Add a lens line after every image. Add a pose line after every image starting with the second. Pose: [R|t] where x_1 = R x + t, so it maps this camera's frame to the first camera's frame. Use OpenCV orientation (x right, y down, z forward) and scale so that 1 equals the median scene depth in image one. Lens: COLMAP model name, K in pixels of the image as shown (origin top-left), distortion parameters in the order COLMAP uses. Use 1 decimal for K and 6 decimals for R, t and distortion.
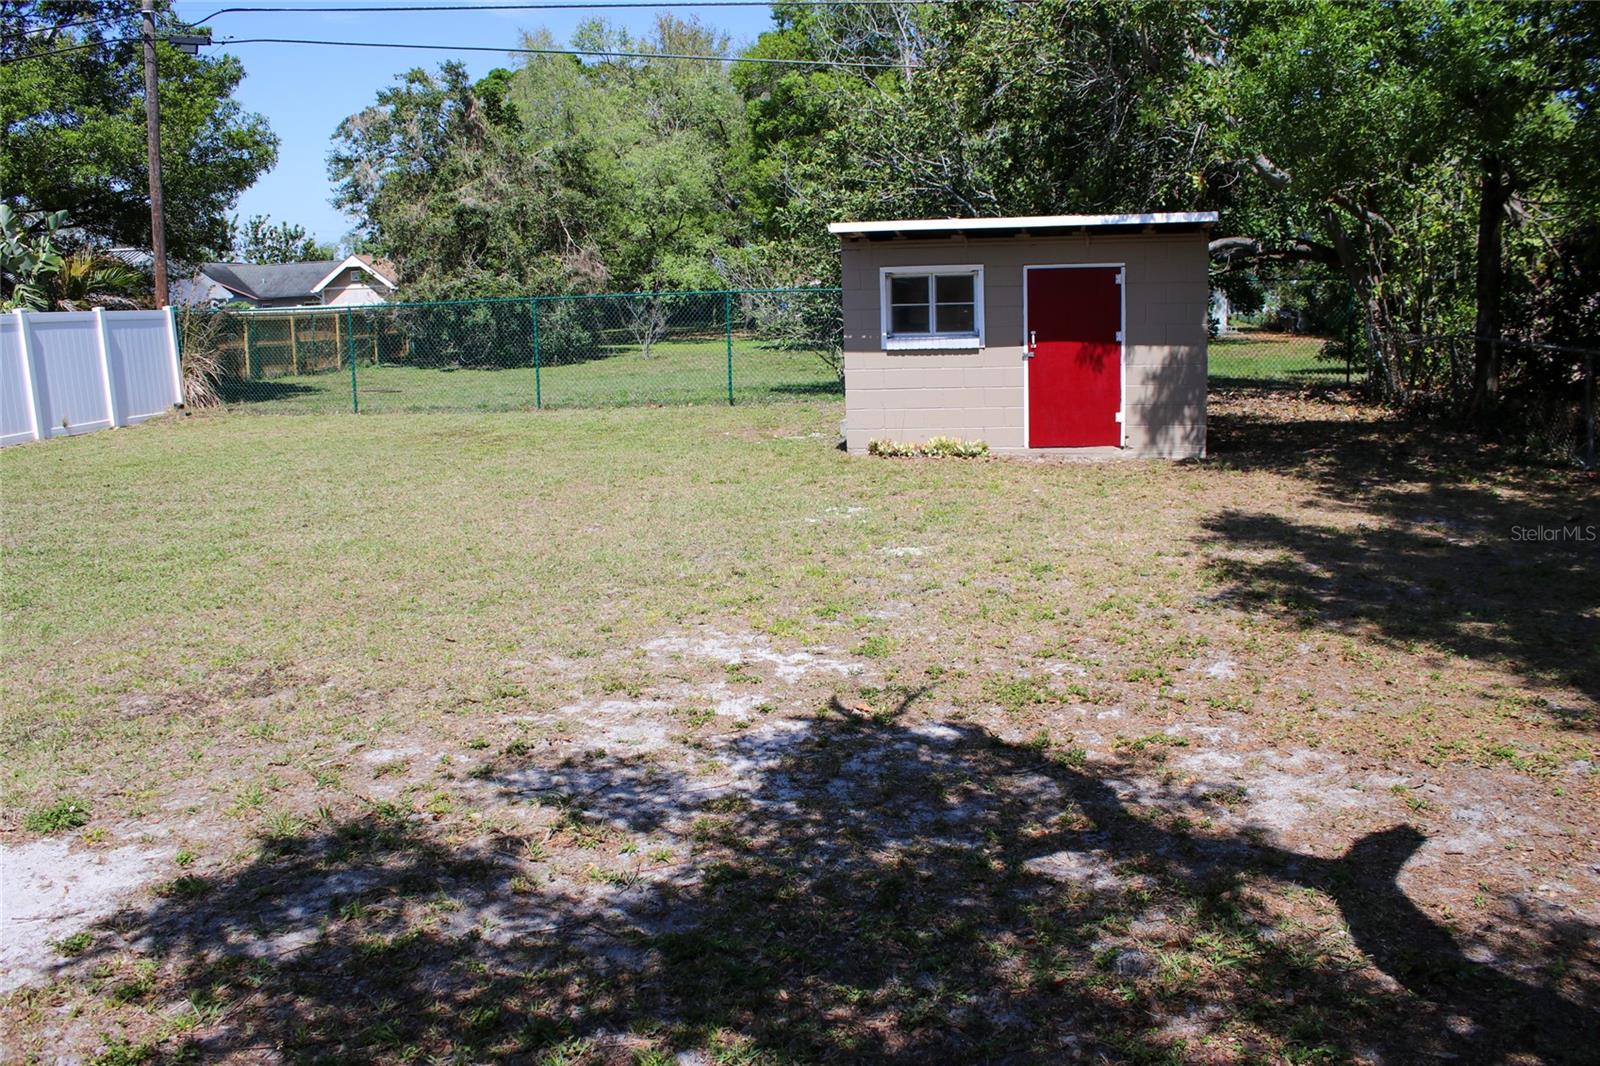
lens RADIAL K [[1313.0, 0, 799.5], [0, 1313.0, 528.1], [0, 0, 1]] dist [-0.156727, 0.133057]
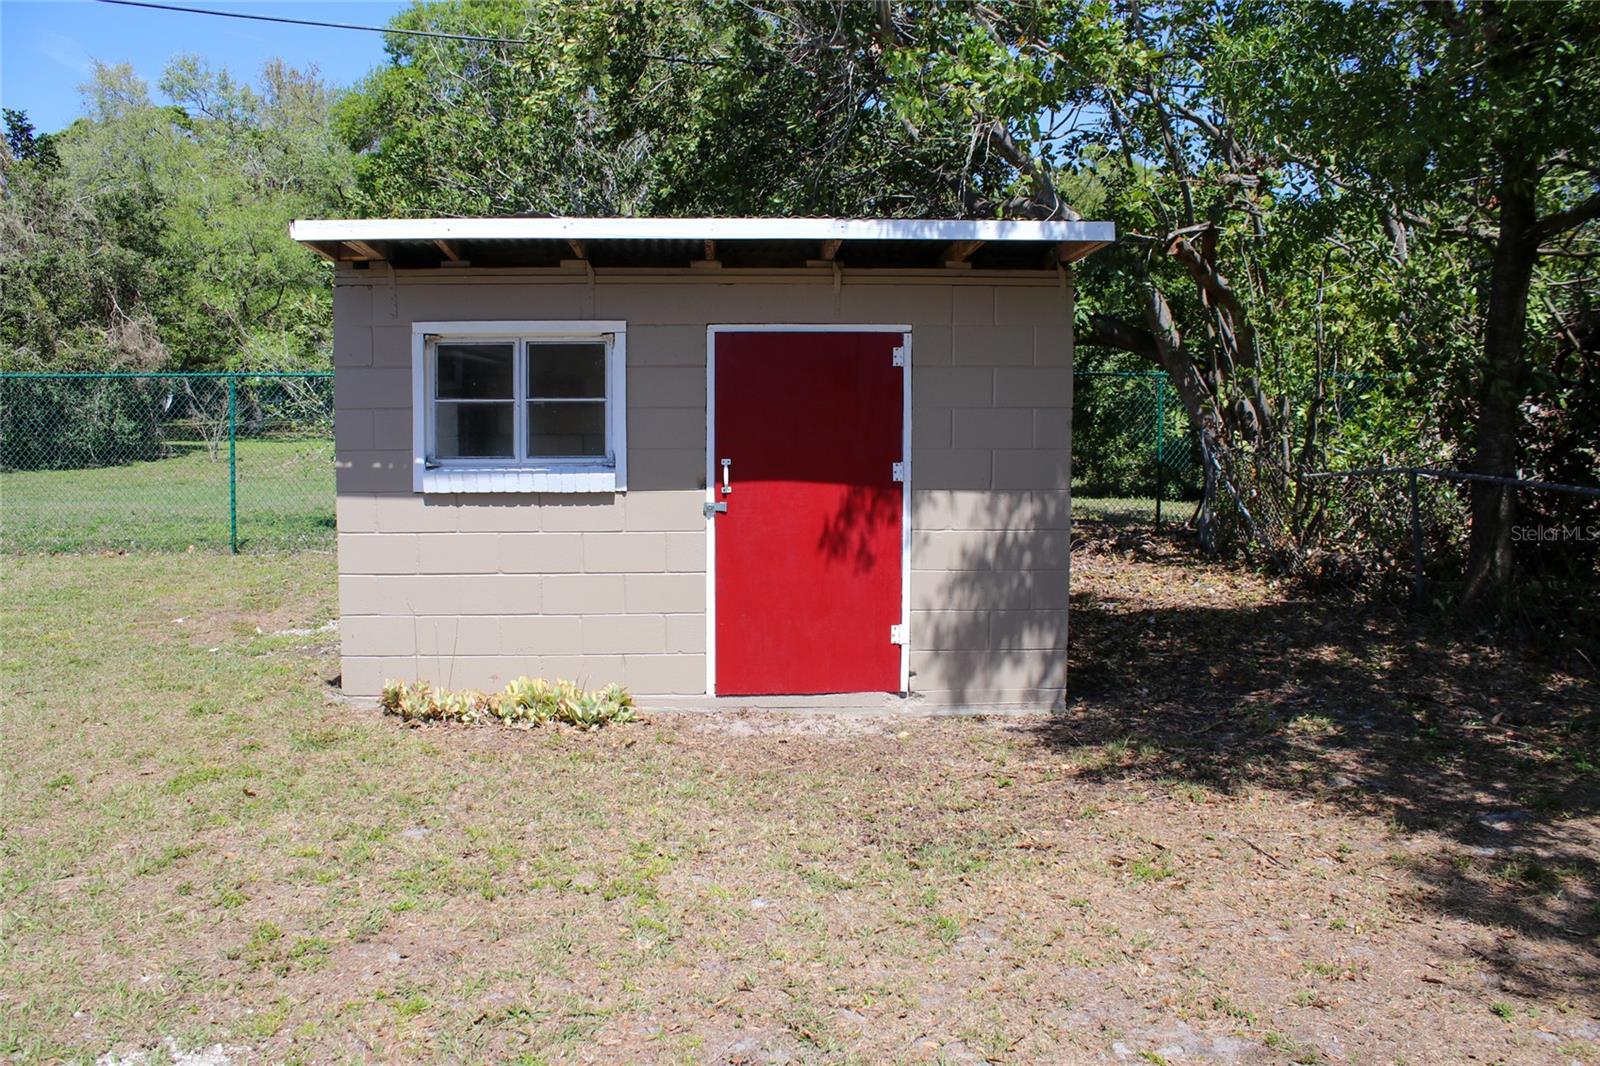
lens RADIAL K [[1313.0, 0, 726.7], [0, 1313.0, 510.4], [0, 0, 1]] dist [-0.156727, 0.133057]
pose [[0.978222, 0.012135, 0.207205, 0.064806], [0.005892, 0.996263, -0.086167, -0.074511], [-0.207476, 0.085511, 0.974496, 0.433325]]
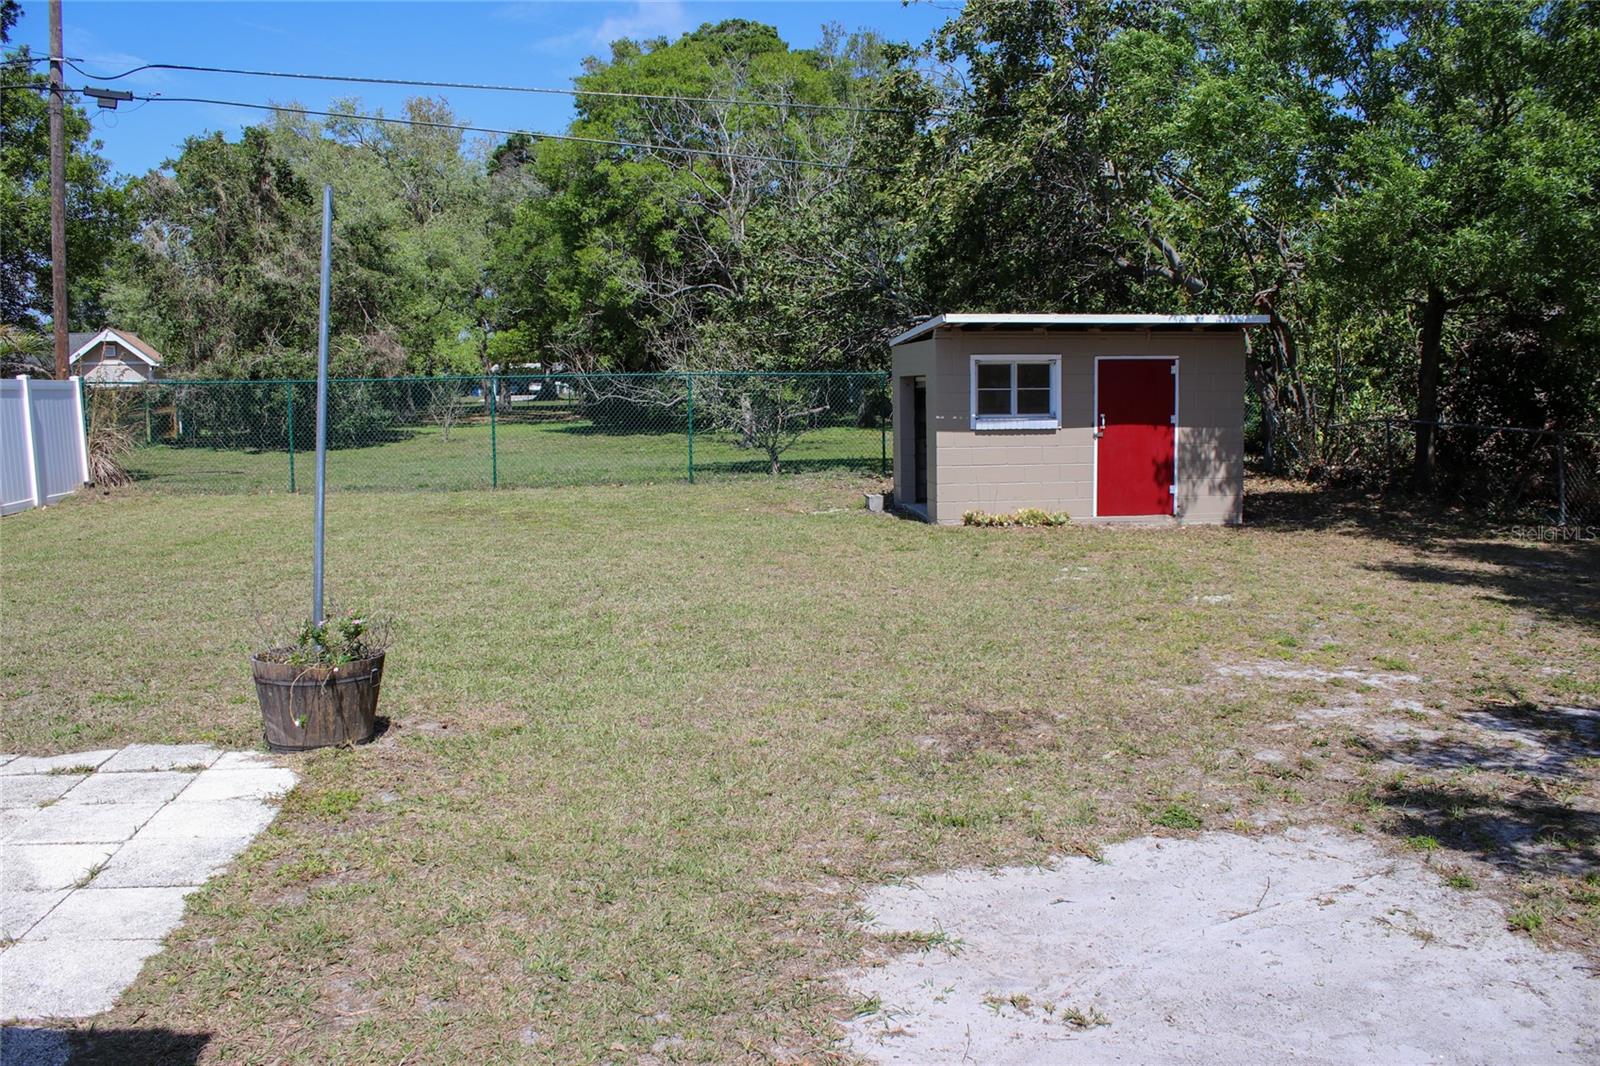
lens RADIAL K [[1313.0, 0, 772.0], [0, 1313.0, 546.2], [0, 0, 1]] dist [-0.156727, 0.133057]
pose [[0.967027, -0.014830, 0.254243, -0.321795], [0.027849, 0.998474, -0.047686, 0.007903], [-0.253147, 0.053194, 0.965964, -0.011639]]
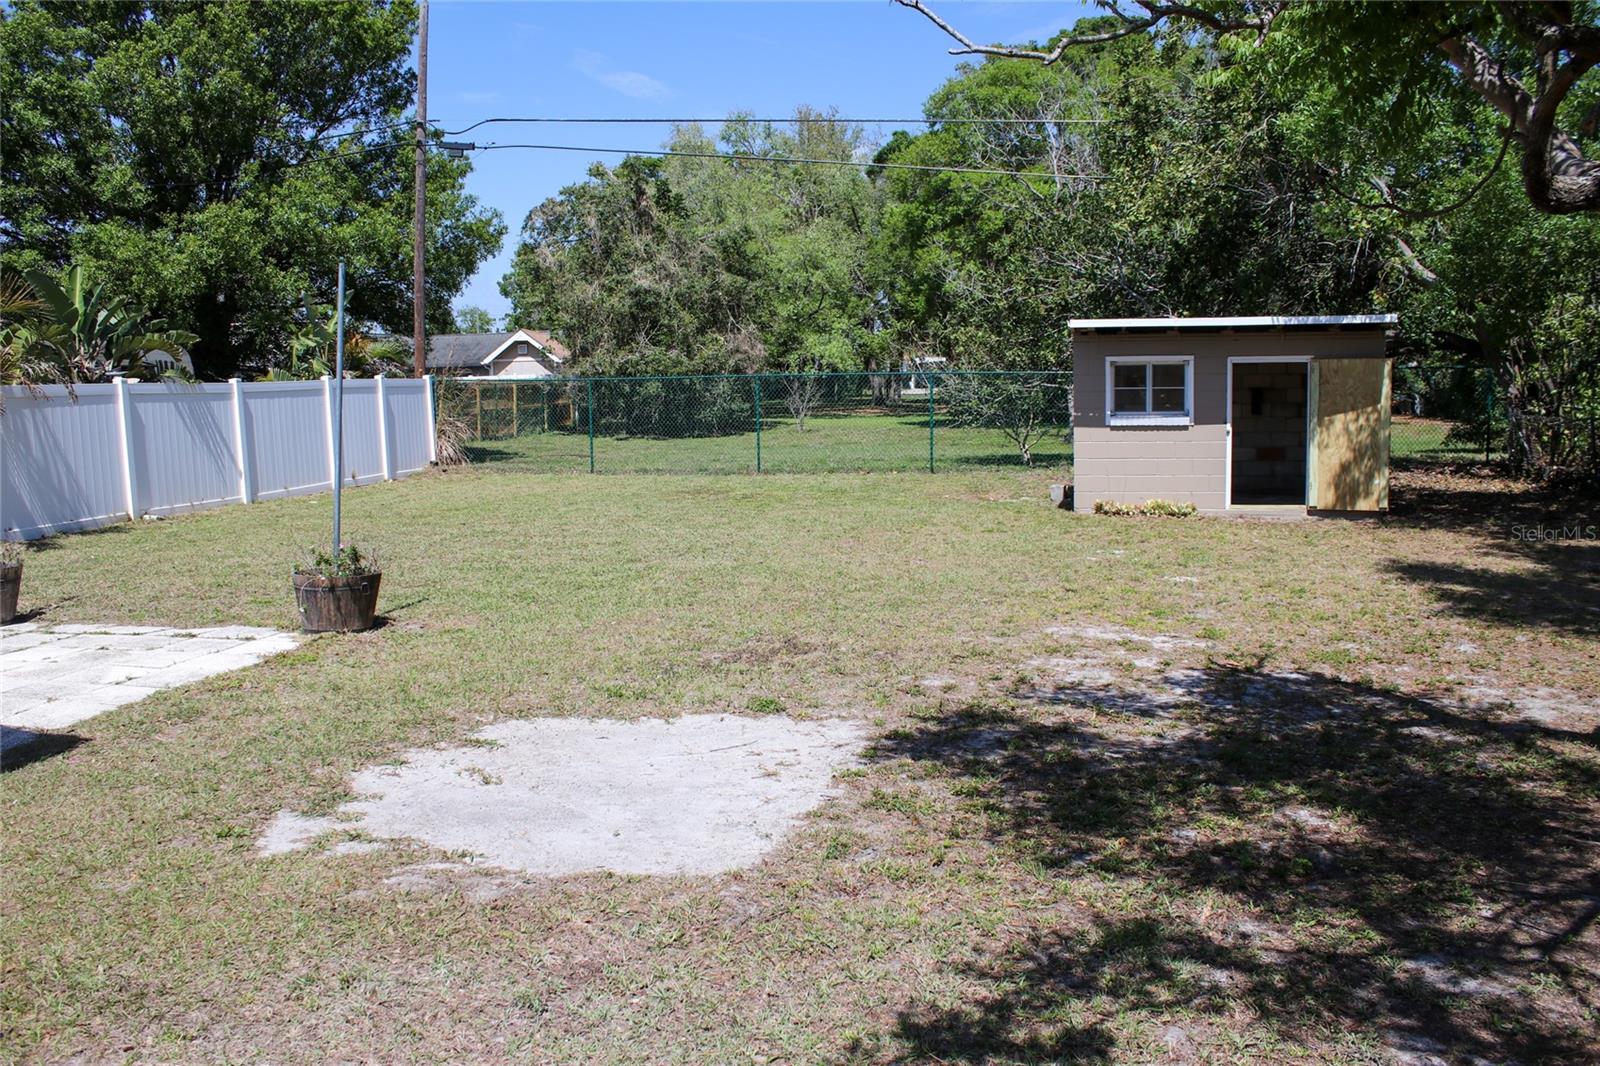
lens RADIAL K [[1313.0, 0, 799.2], [0, 1313.0, 536.9], [0, 0, 1]] dist [-0.156727, 0.133057]
pose [[0.997747, 0.019242, -0.064274, -0.116990], [-0.022493, 0.998483, -0.050251, 0.026269], [0.063209, 0.051583, 0.996666, -0.164680]]
